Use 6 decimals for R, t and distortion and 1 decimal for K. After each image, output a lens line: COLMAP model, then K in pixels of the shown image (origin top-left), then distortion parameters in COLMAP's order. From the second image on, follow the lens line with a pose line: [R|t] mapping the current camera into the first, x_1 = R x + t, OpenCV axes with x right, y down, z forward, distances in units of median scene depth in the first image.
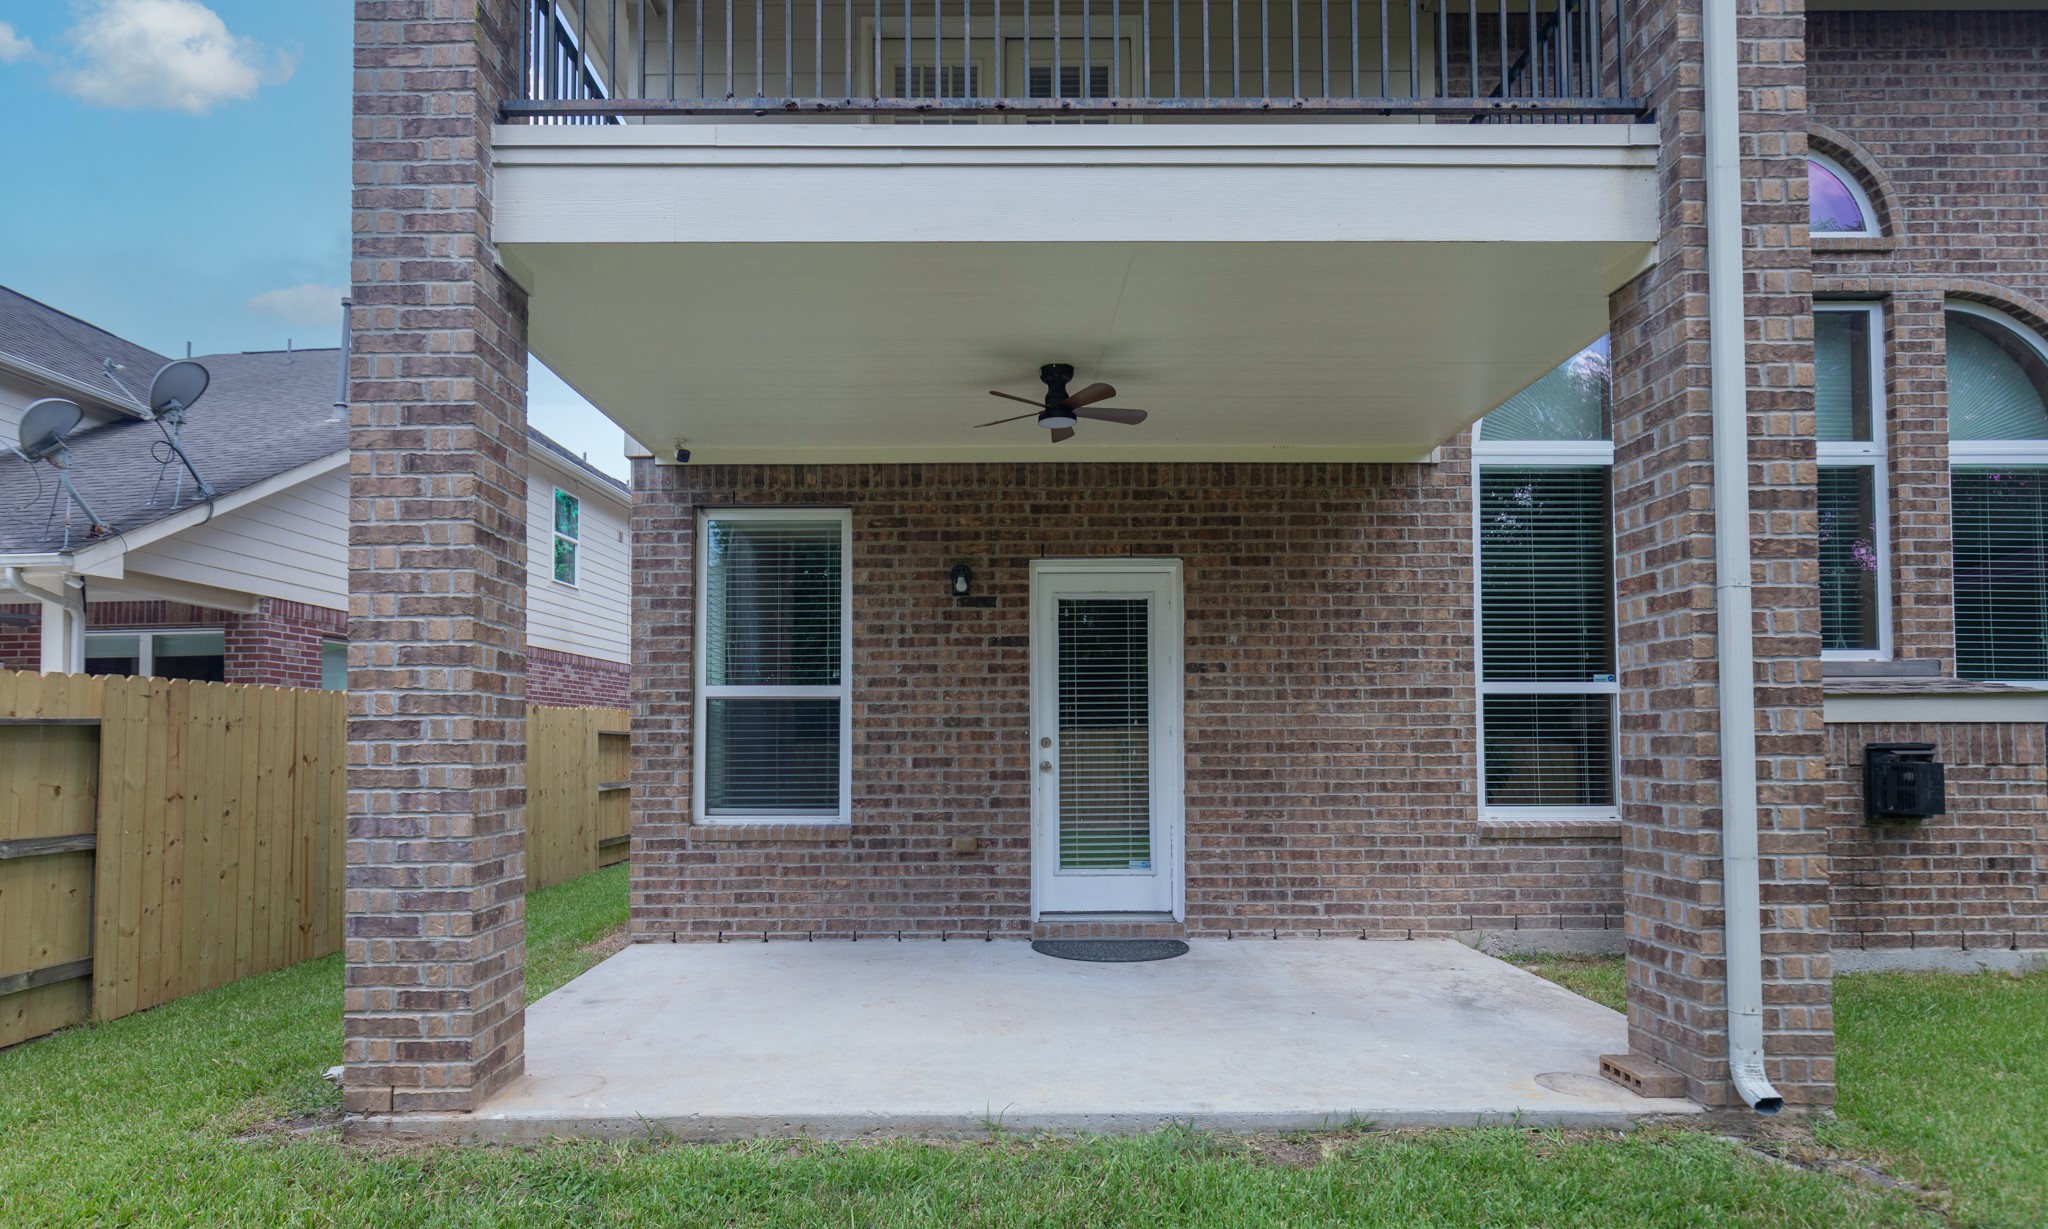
lens RADIAL K [[1065.1, 0, 996.8], [0, 1065.1, 707.6], [0, 0, 1]] dist [-0.000708, -0.000630]
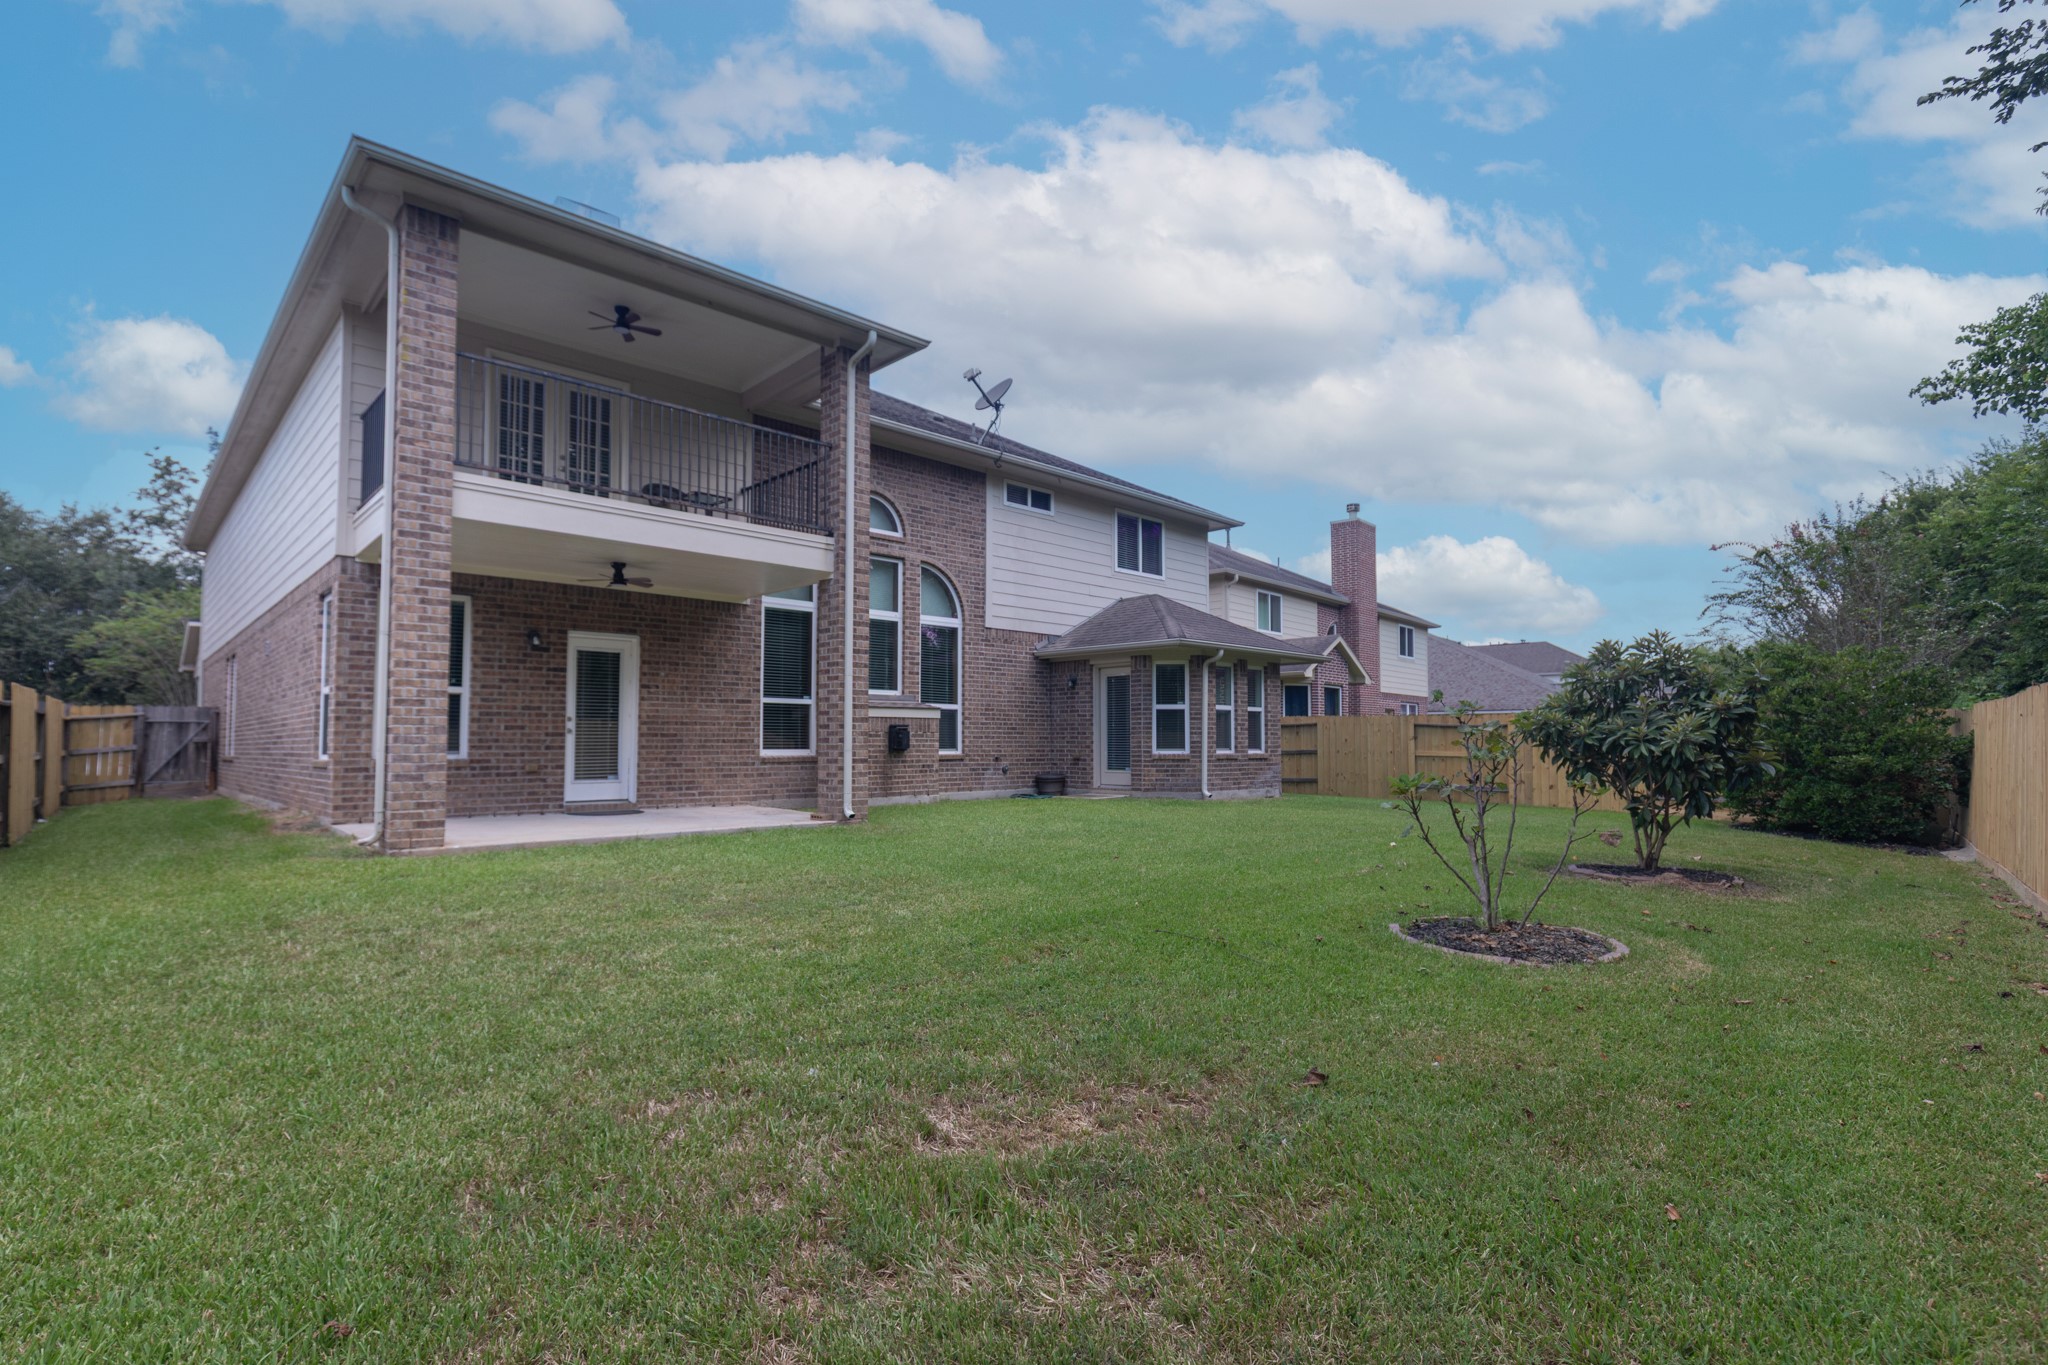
lens RADIAL K [[983.9, 0, 1024.0], [0, 983.9, 707.5], [0, 0, 1]] dist [0.001279, 0.000164]
pose [[0.719707, 0.030064, 0.693627, -0.662032], [-0.025878, 0.999529, -0.016471, 0.019563], [-0.693795, -0.006096, 0.720147, -1.011023]]
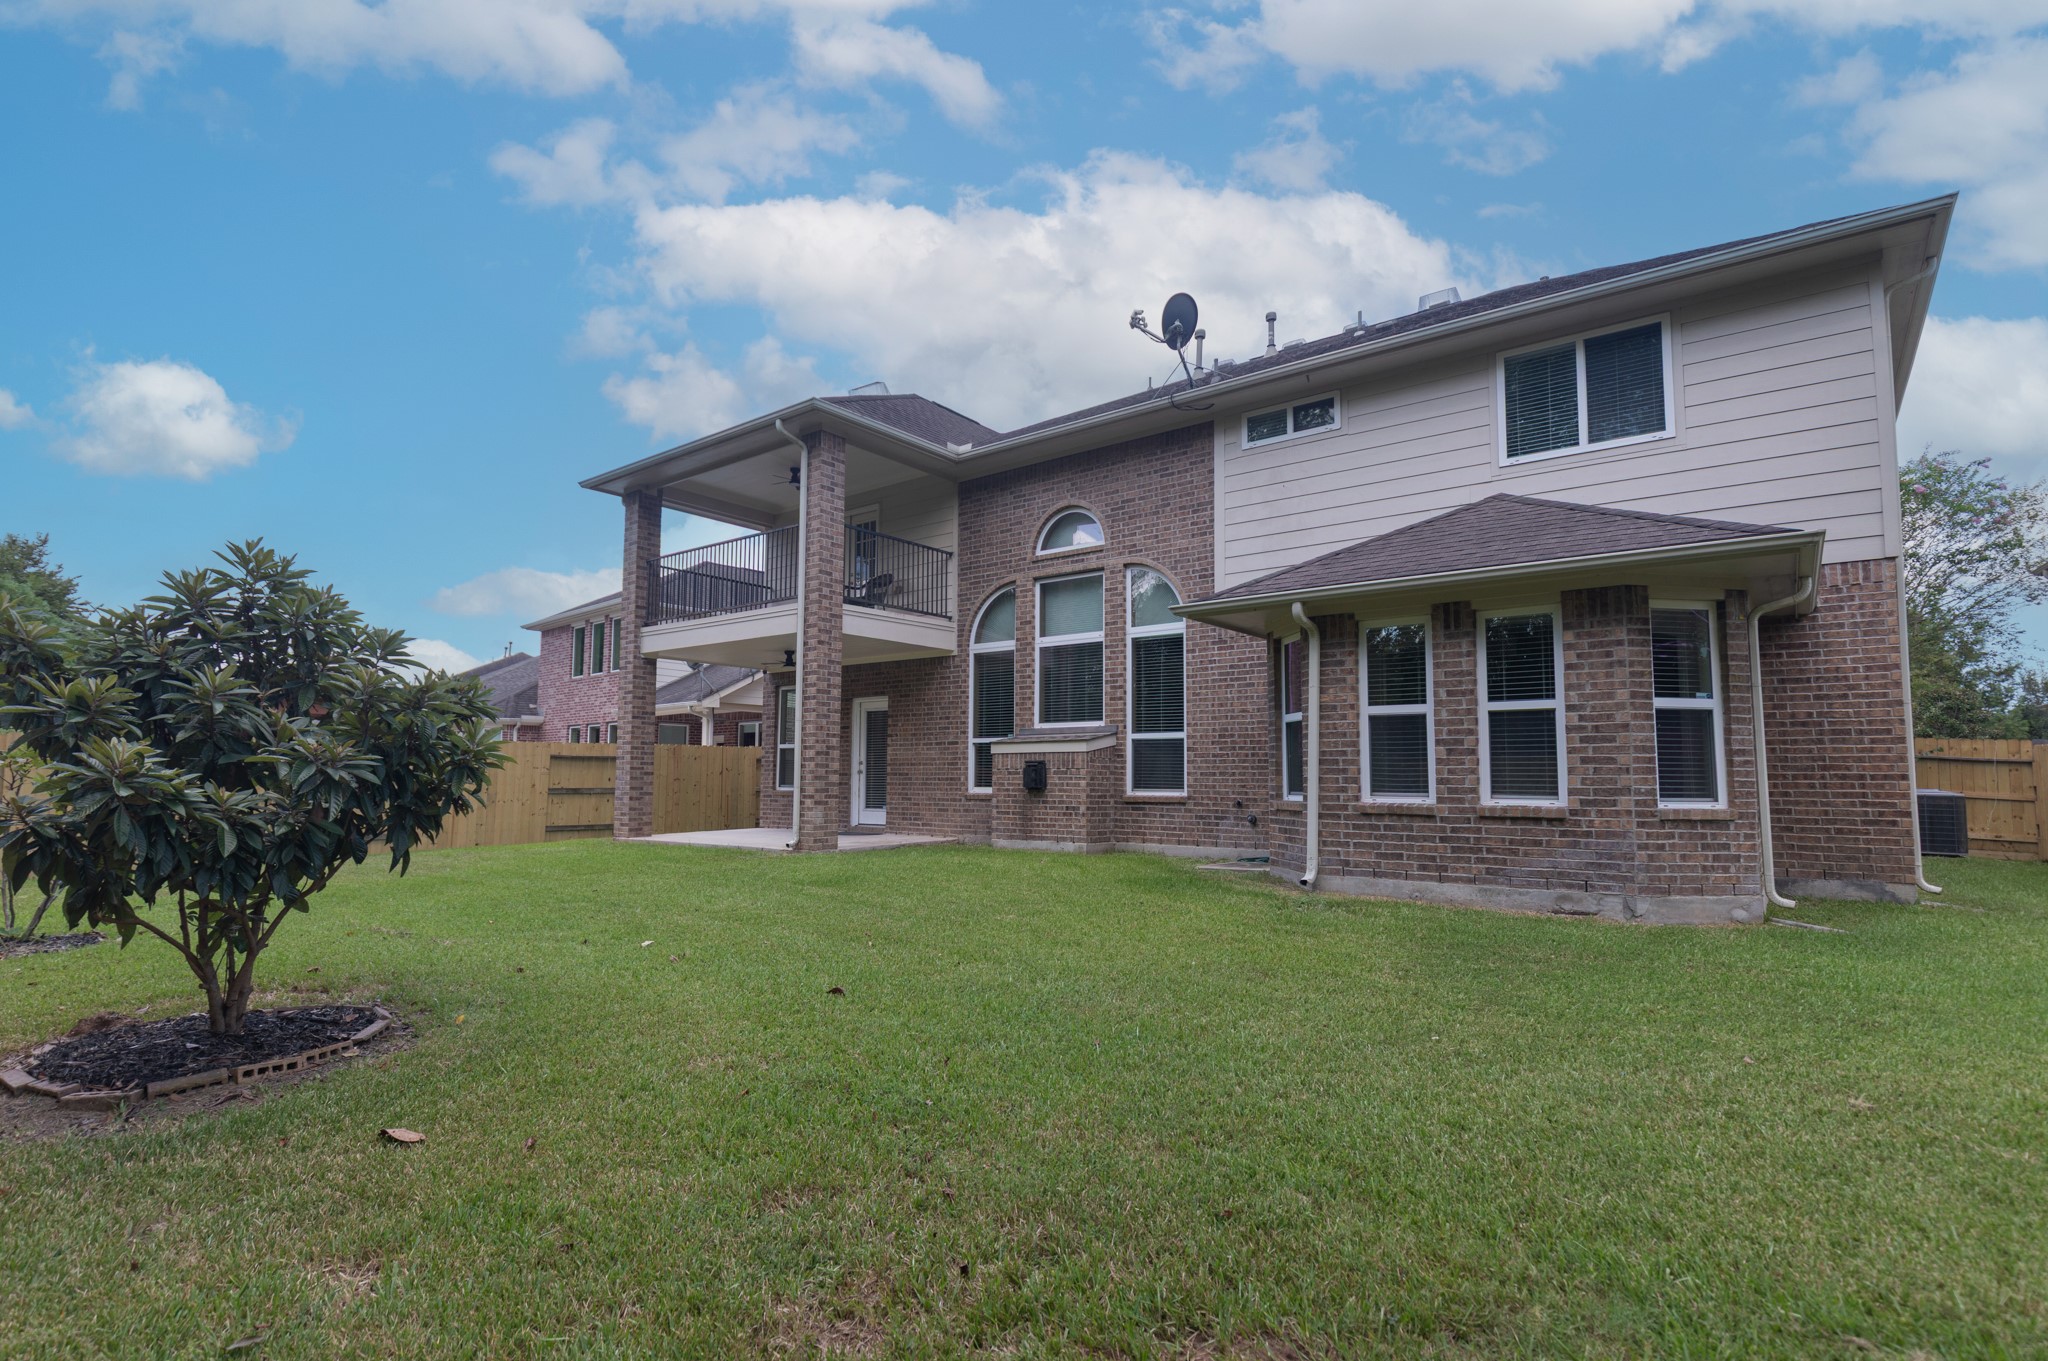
lens RADIAL K [[983.9, 0, 1024.0], [0, 983.9, 705.5], [0, 0, 1]] dist [0.001279, 0.000164]
pose [[0.790893, -0.039326, -0.610689, 2.027651], [0.011320, 0.998702, -0.049651, 0.015709], [0.611849, 0.032355, 0.790312, -0.805133]]
